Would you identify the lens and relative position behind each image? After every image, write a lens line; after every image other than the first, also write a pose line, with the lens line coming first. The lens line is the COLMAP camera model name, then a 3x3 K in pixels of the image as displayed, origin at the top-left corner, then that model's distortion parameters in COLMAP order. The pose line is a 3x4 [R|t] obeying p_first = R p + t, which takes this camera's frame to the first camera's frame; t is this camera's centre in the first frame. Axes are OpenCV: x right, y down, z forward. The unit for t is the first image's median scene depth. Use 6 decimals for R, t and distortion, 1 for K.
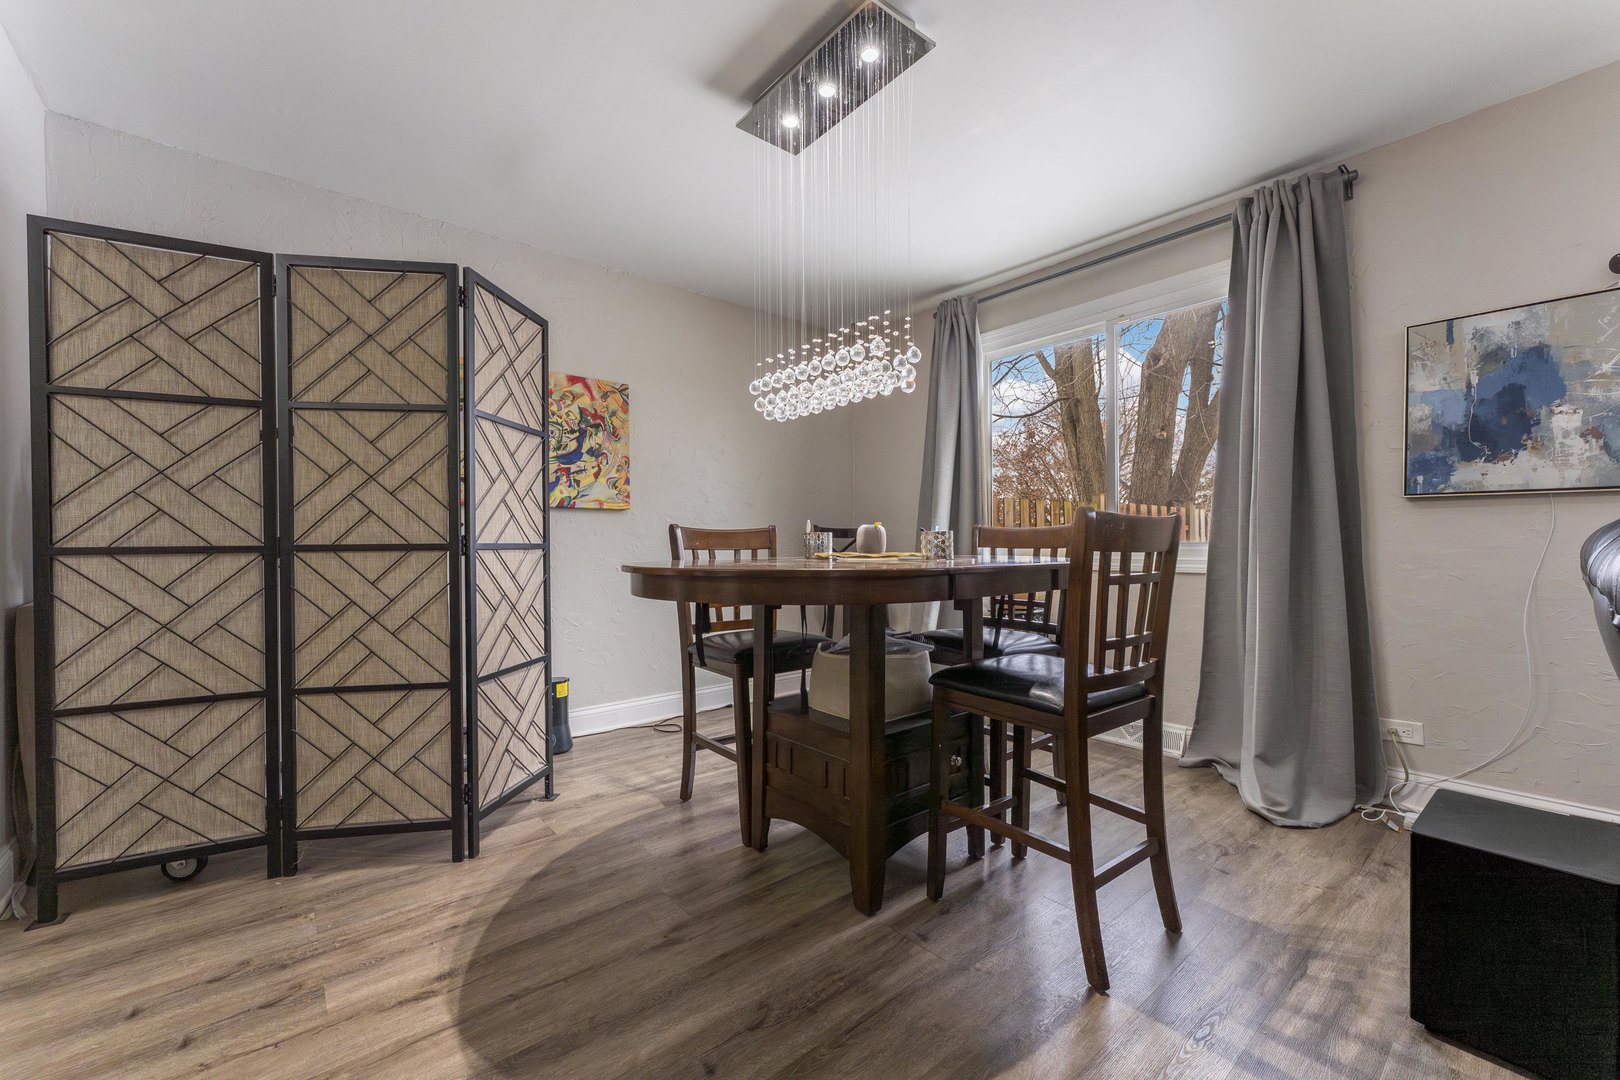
lens RADIAL K [[641.8, 0, 807.0], [0, 641.8, 544.0], [0, 0, 1]] dist [0.000458, 0.000204]
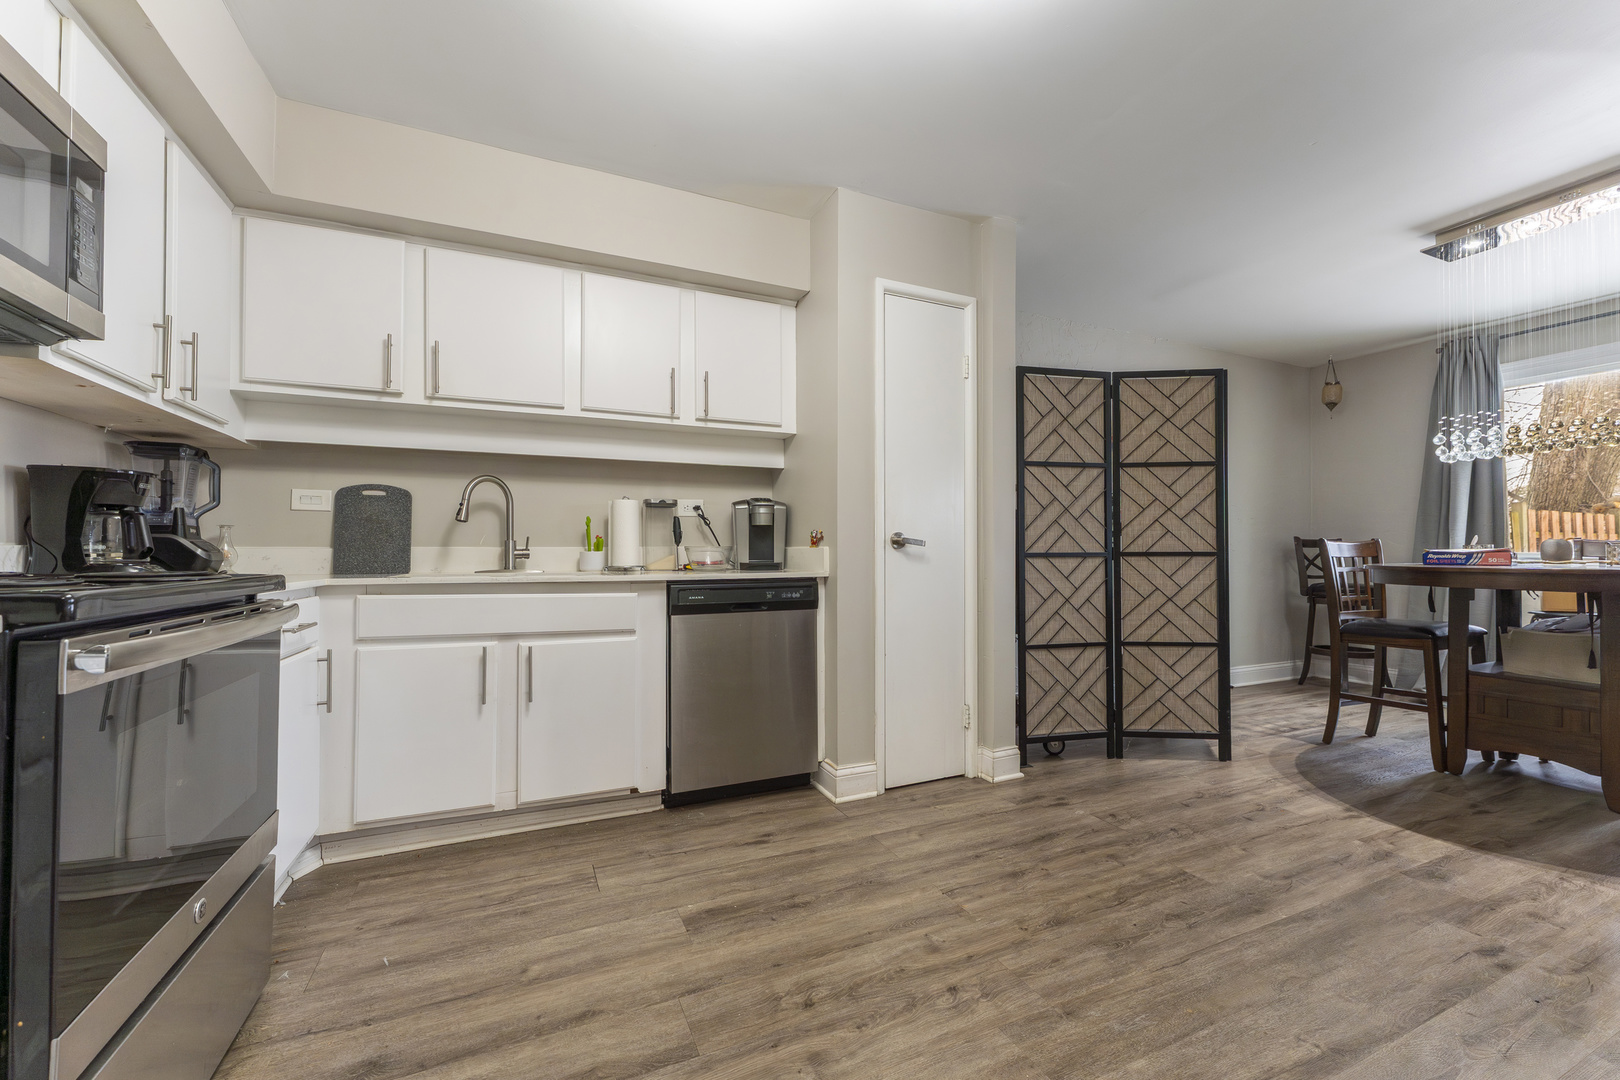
lens RADIAL K [[652.0, 0, 810.6], [0, 652.0, 545.4], [0, 0, 1]] dist [-0.000868, -0.000015]
pose [[0.966498, 0.003862, -0.256644, -1.114298], [-0.005390, 0.999972, -0.005252, -0.002274], [0.256617, 0.006459, 0.966492, -0.757937]]
